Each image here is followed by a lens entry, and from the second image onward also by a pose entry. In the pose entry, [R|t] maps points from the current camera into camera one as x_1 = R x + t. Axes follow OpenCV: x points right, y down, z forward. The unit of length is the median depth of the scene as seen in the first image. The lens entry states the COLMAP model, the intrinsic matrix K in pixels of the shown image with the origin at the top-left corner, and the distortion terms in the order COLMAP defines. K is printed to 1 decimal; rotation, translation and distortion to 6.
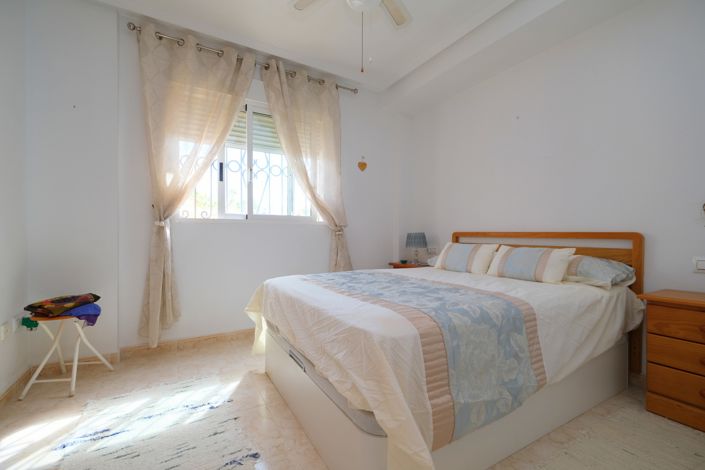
lens RADIAL K [[304.6, 0, 351.9], [0, 304.6, 236.6], [0, 0, 1]] dist [-0.000969, -0.000070]
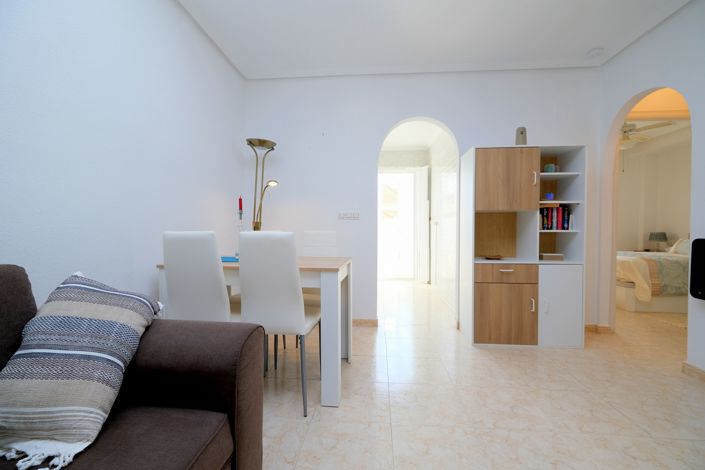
lens RADIAL K [[305.4, 0, 351.1], [0, 305.4, 238.3], [0, 0, 1]] dist [-0.000835, -0.000054]
pose [[0.815258, 0.015292, -0.578896, -0.181032], [0.001698, 0.999584, 0.028796, -0.030585], [0.579096, -0.024460, 0.814893, -1.287560]]
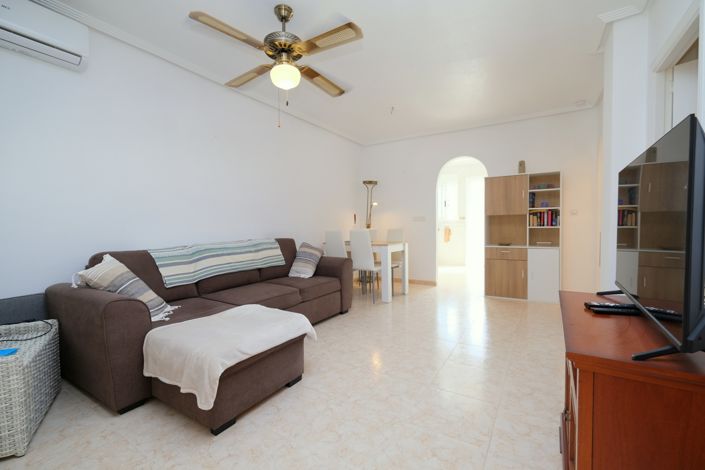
lens RADIAL K [[304.6, 0, 351.9], [0, 304.6, 236.6], [0, 0, 1]] dist [-0.000969, -0.000070]
pose [[0.465031, 0.023150, -0.884992, 0.552429], [0.014088, 0.999338, 0.033544, -0.040843], [0.885182, -0.028067, 0.464397, -1.591561]]
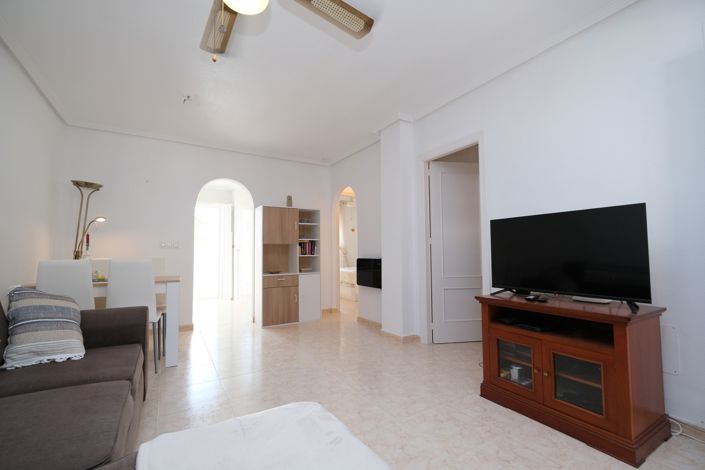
lens RADIAL K [[304.6, 0, 351.9], [0, 304.6, 236.6], [0, 0, 1]] dist [-0.000969, -0.000070]
pose [[0.999849, -0.011965, 0.012637, -0.009367], [0.012629, 0.998469, -0.053851, -0.035407], [-0.011974, 0.054002, 0.998469, -1.775679]]
